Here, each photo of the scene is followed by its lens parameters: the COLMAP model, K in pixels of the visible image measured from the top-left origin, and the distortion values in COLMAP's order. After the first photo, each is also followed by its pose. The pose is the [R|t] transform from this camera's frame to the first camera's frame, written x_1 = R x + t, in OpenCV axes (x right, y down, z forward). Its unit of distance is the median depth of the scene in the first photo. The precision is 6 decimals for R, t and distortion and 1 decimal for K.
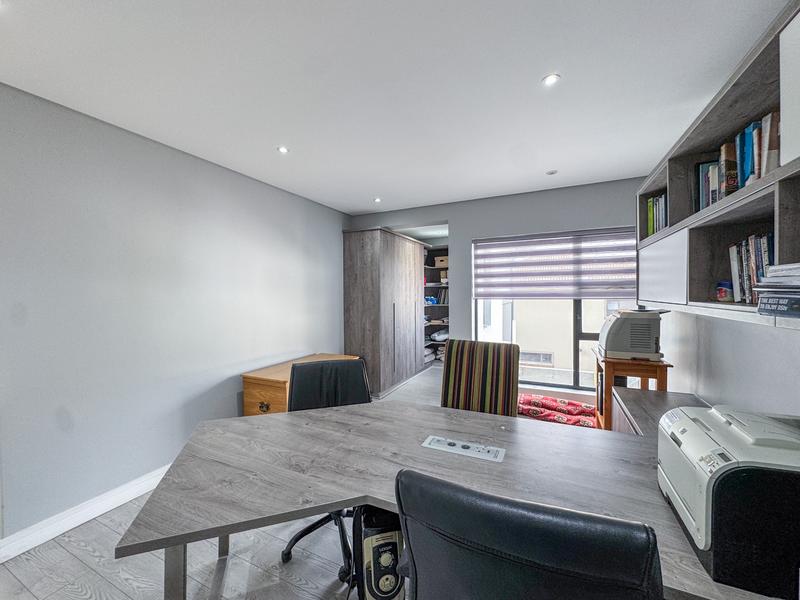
lens RADIAL K [[320.1, 0, 401.3], [0, 320.1, 299.8], [0, 0, 1]] dist [-0.002299, 0.000076]
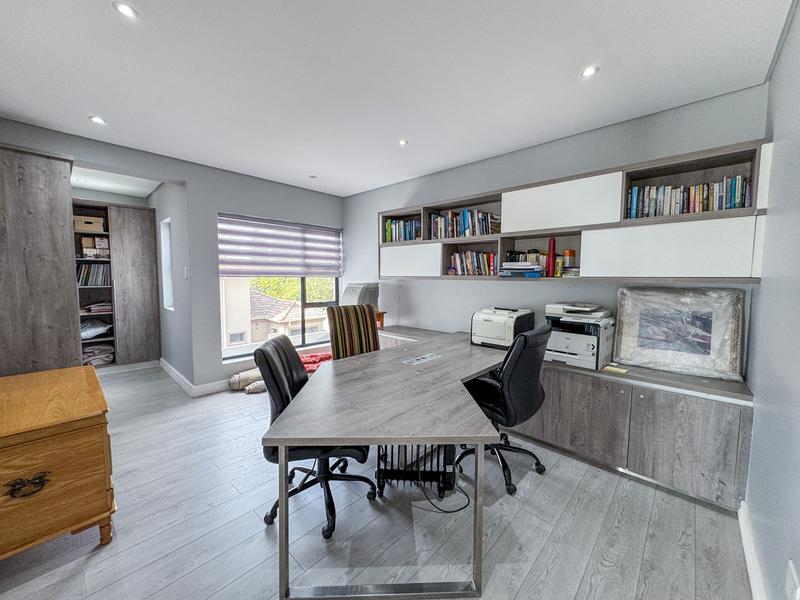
lens RADIAL K [[320.1, 0, 401.3], [0, 320.1, 299.8], [0, 0, 1]] dist [-0.002299, 0.000076]
pose [[0.291080, -0.055628, 0.955080, -0.601270], [0.009875, 0.998430, 0.055144, 0.022794], [-0.956648, -0.006619, 0.291172, 0.257742]]
